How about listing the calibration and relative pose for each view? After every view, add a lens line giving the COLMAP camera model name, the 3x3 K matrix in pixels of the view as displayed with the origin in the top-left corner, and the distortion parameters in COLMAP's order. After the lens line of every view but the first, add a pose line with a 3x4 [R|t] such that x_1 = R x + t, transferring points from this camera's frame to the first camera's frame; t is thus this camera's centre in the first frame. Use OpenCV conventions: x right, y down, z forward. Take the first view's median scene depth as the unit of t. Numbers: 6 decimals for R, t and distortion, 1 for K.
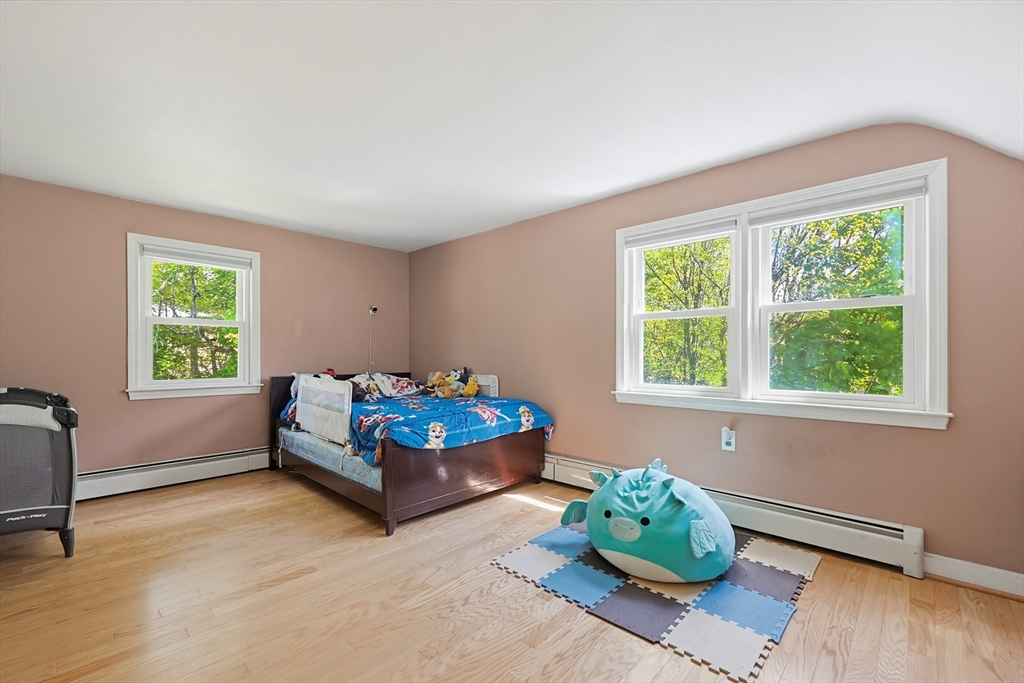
lens RADIAL K [[446.7, 0, 516.2], [0, 446.7, 350.2], [0, 0, 1]] dist [-0.001323, -0.000030]
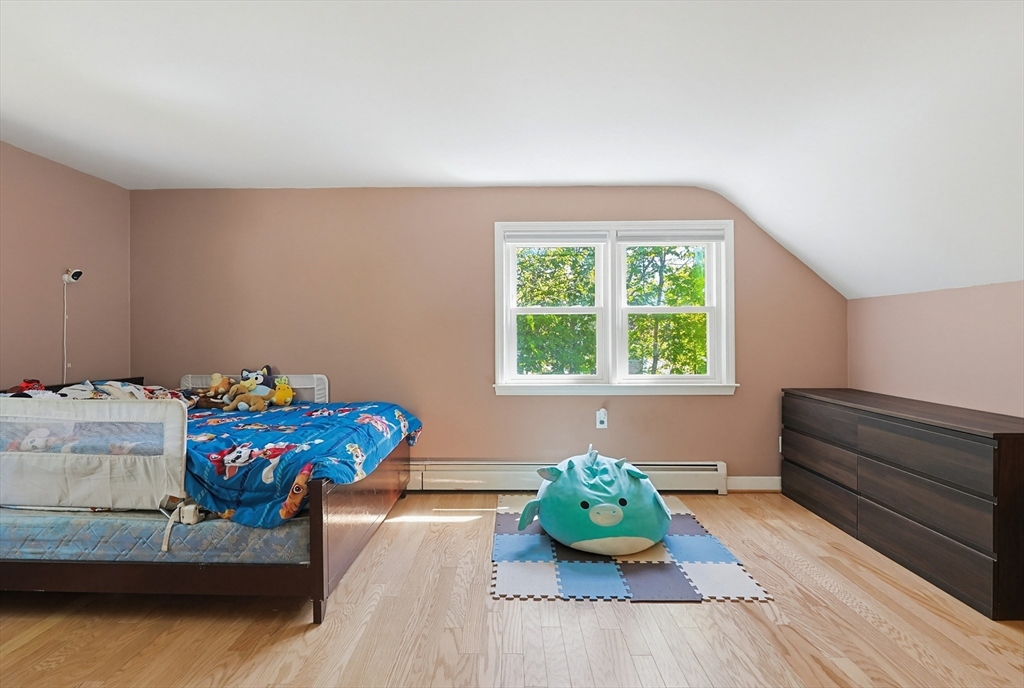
lens RADIAL K [[446.7, 0, 513.8], [0, 446.7, 335.2], [0, 0, 1]] dist [-0.001323, -0.000030]
pose [[0.731707, 0.006112, 0.681591, -0.503994], [-0.002565, 0.999977, -0.006213, -0.013930], [-0.681614, 0.002798, 0.731707, 0.292474]]
